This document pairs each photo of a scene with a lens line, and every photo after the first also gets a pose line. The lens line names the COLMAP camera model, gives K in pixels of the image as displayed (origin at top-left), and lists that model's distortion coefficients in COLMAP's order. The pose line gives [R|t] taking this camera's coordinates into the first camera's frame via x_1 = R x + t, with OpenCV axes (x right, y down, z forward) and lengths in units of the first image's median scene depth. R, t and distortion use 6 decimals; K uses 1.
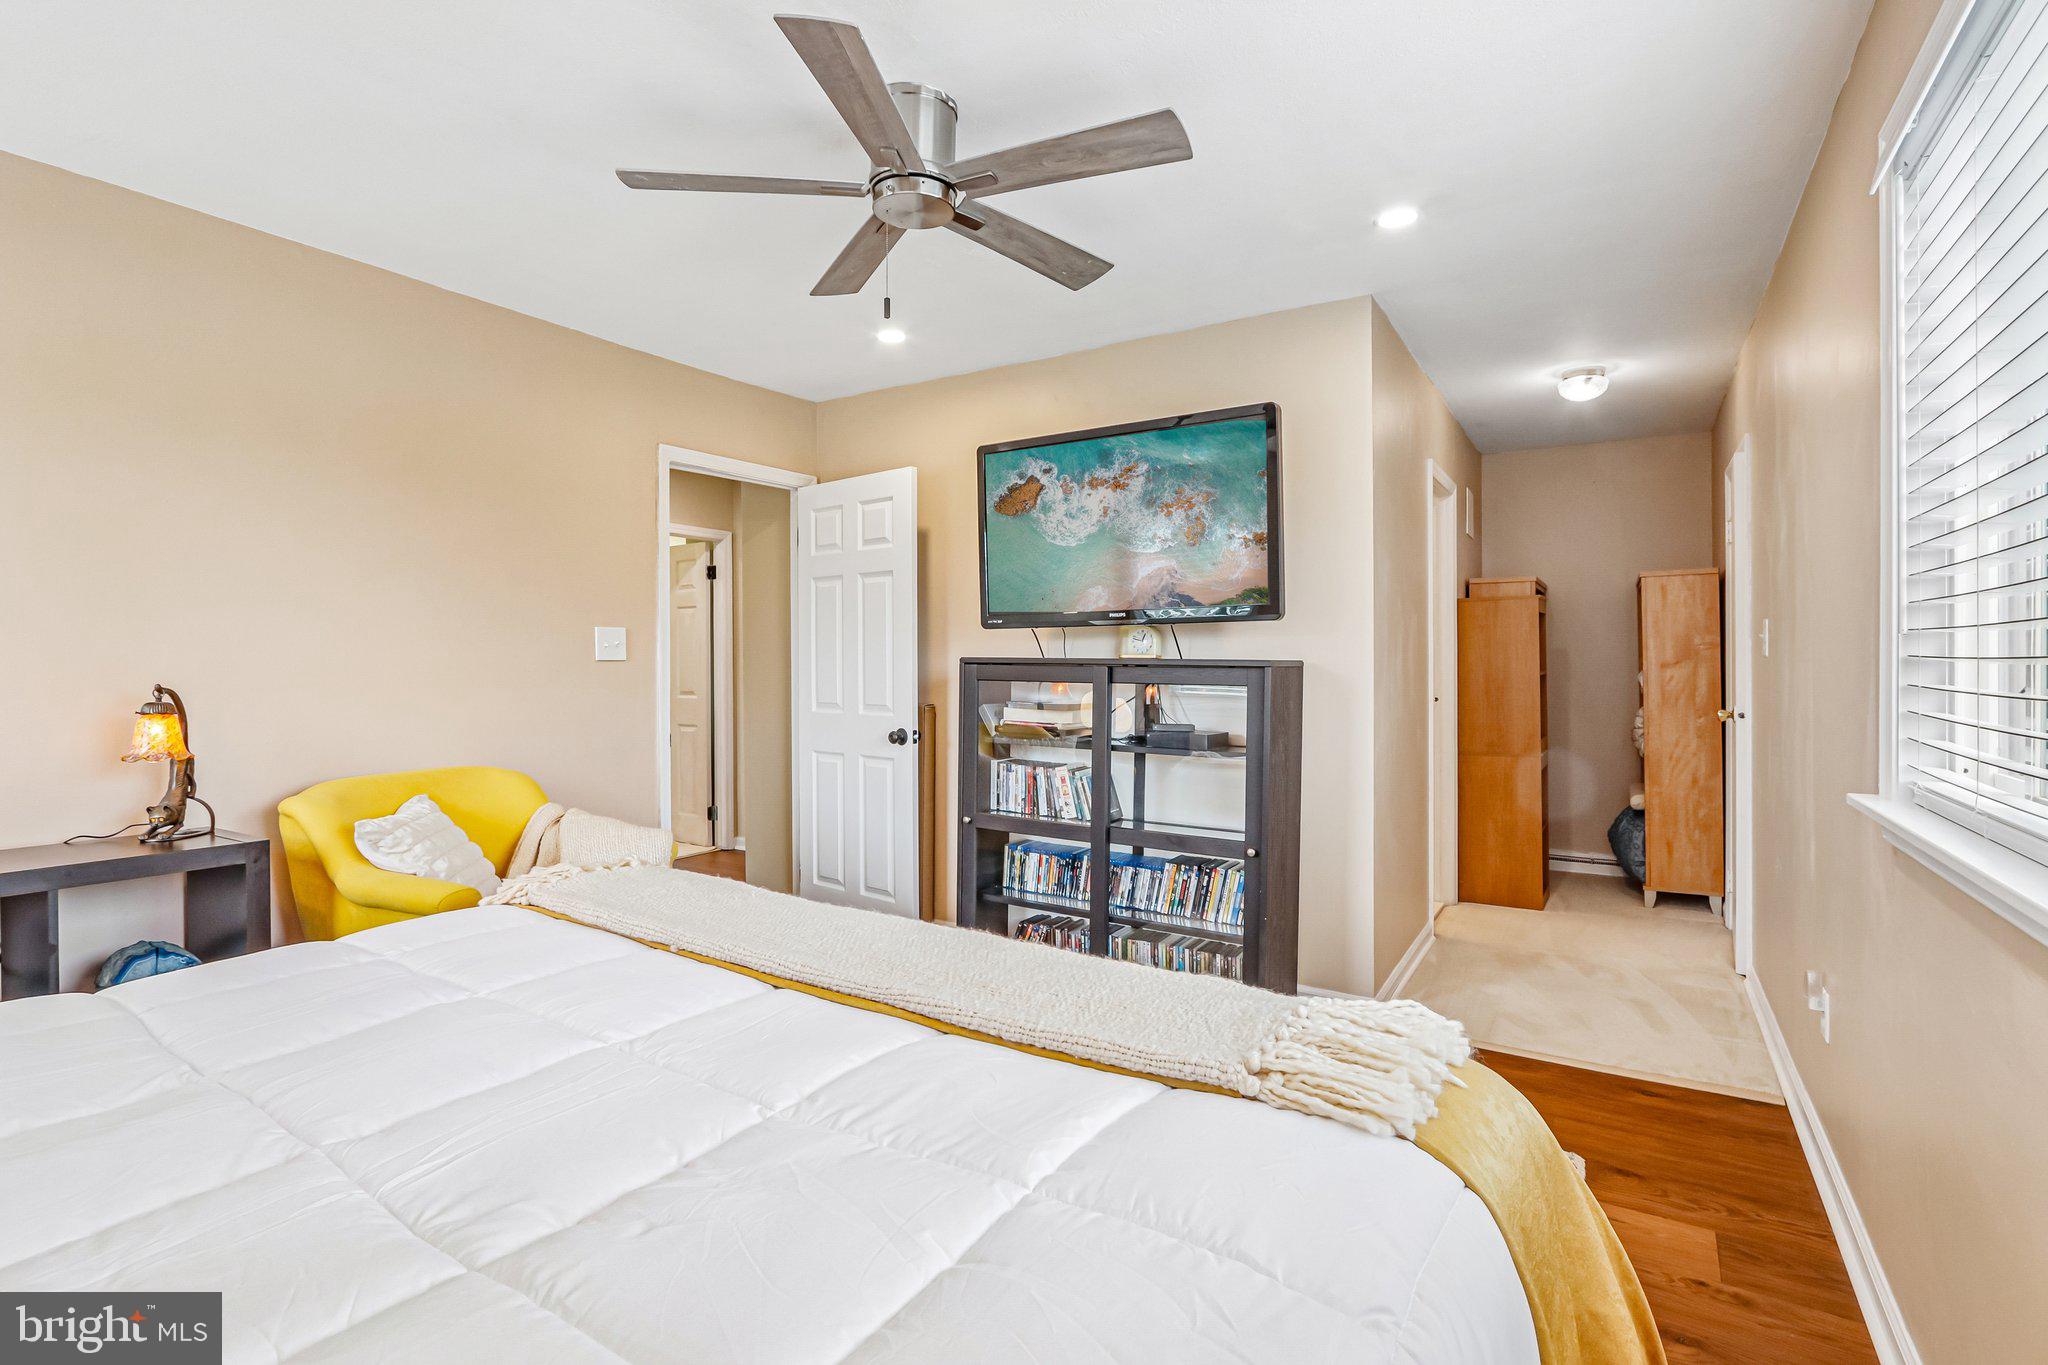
lens RADIAL K [[945.7, 0, 1020.5], [0, 945.7, 661.5], [0, 0, 1]] dist [-0.002368, -0.000651]
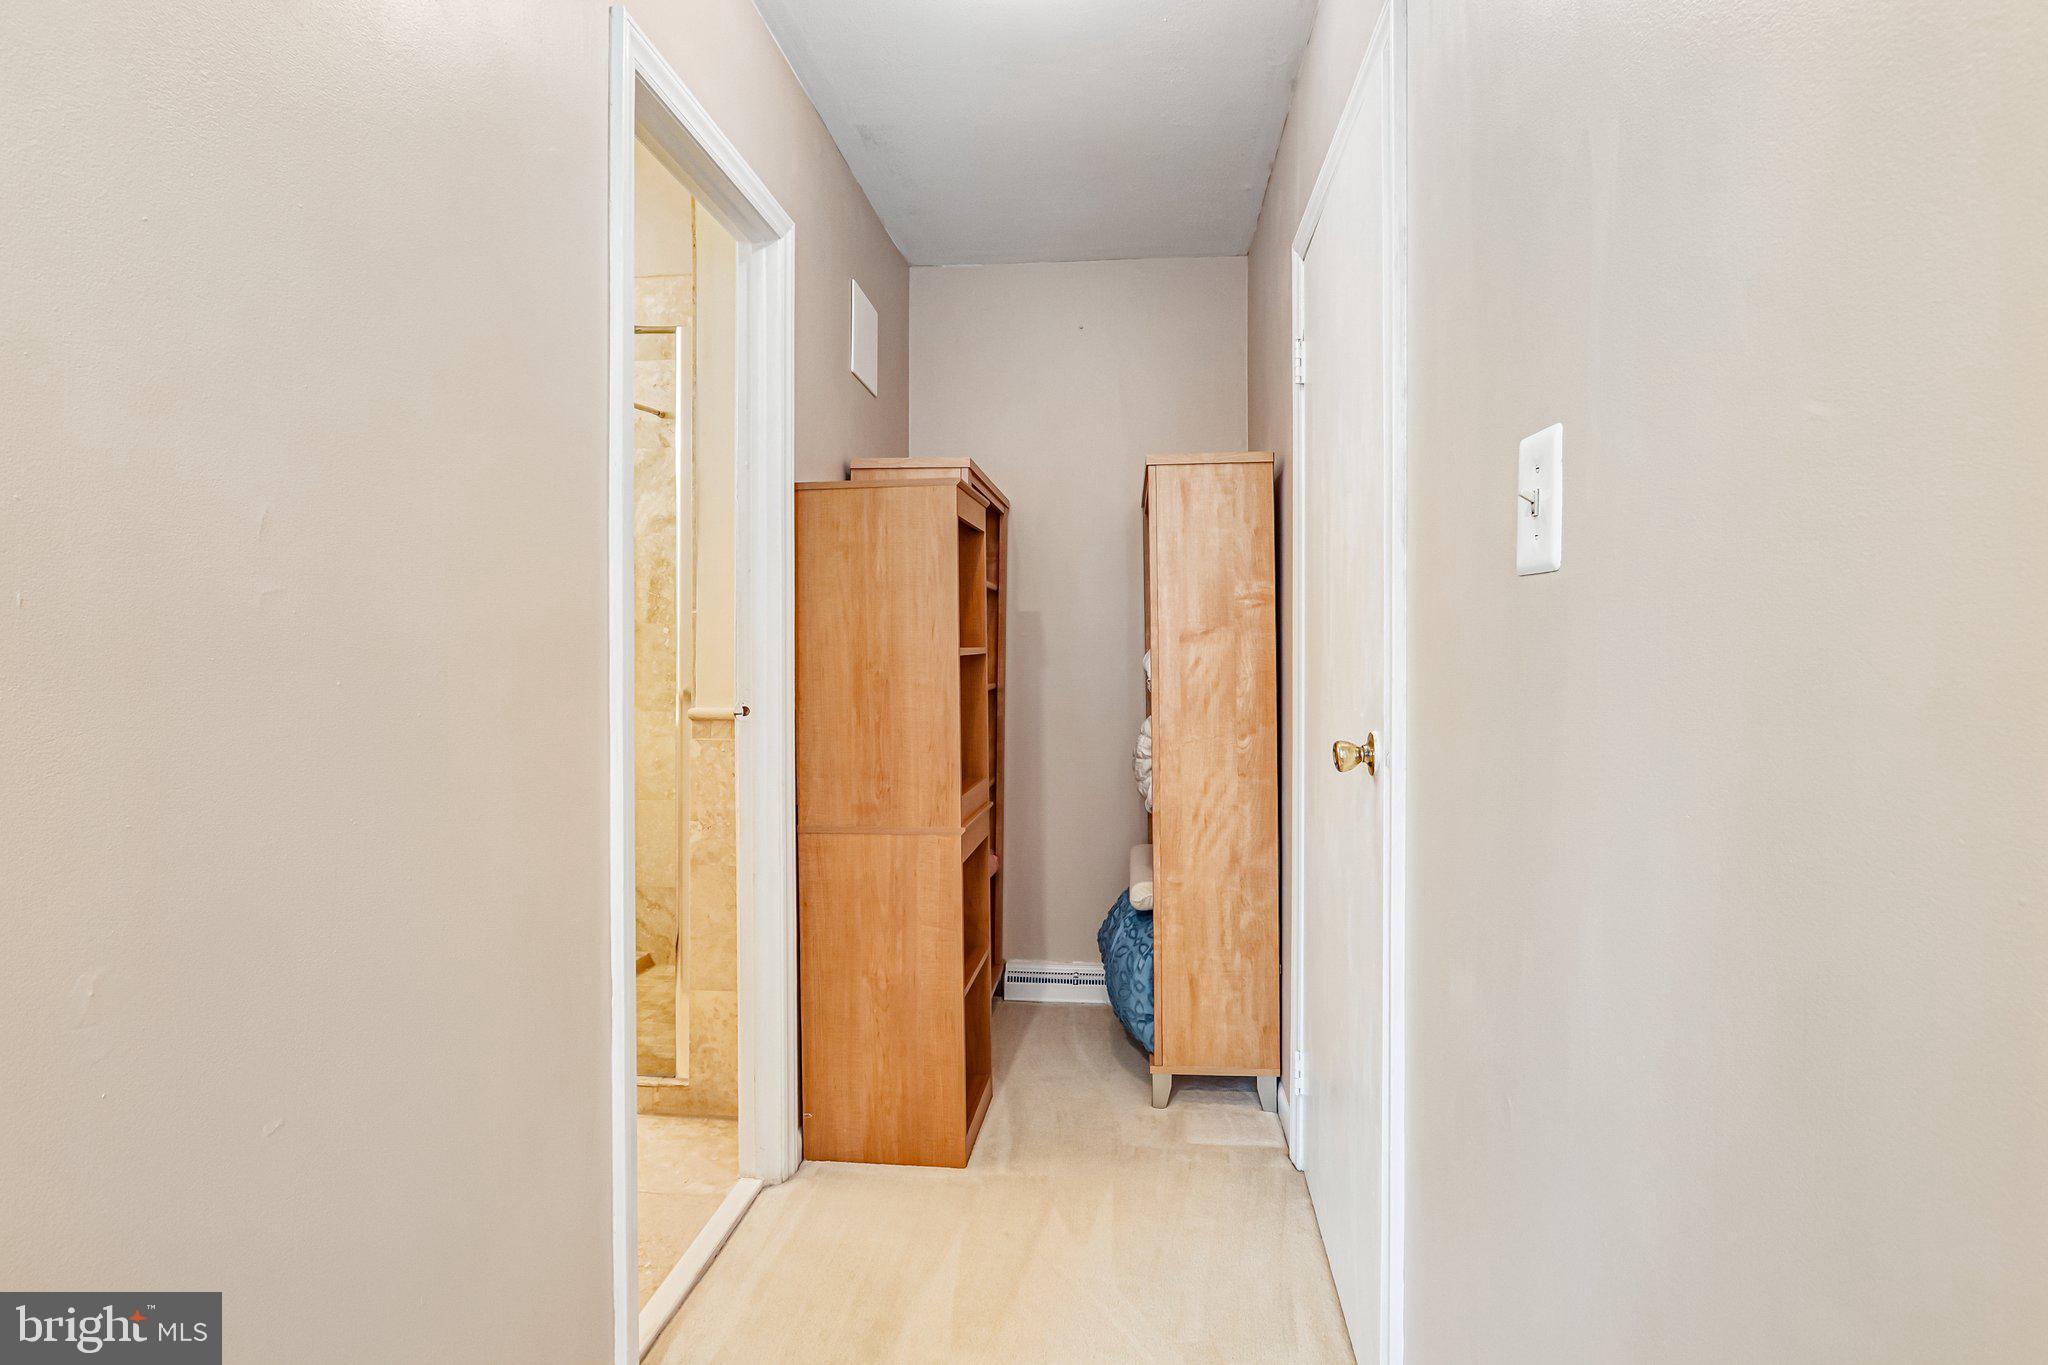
lens RADIAL K [[945.7, 0, 1020.5], [0, 945.7, 661.5], [0, 0, 1]] dist [-0.002368, -0.000651]
pose [[0.902714, 0.001572, 0.430237, 0.376027], [-0.002985, 0.999992, 0.002608, 0.016263], [-0.430230, -0.003639, 0.902712, 0.569970]]
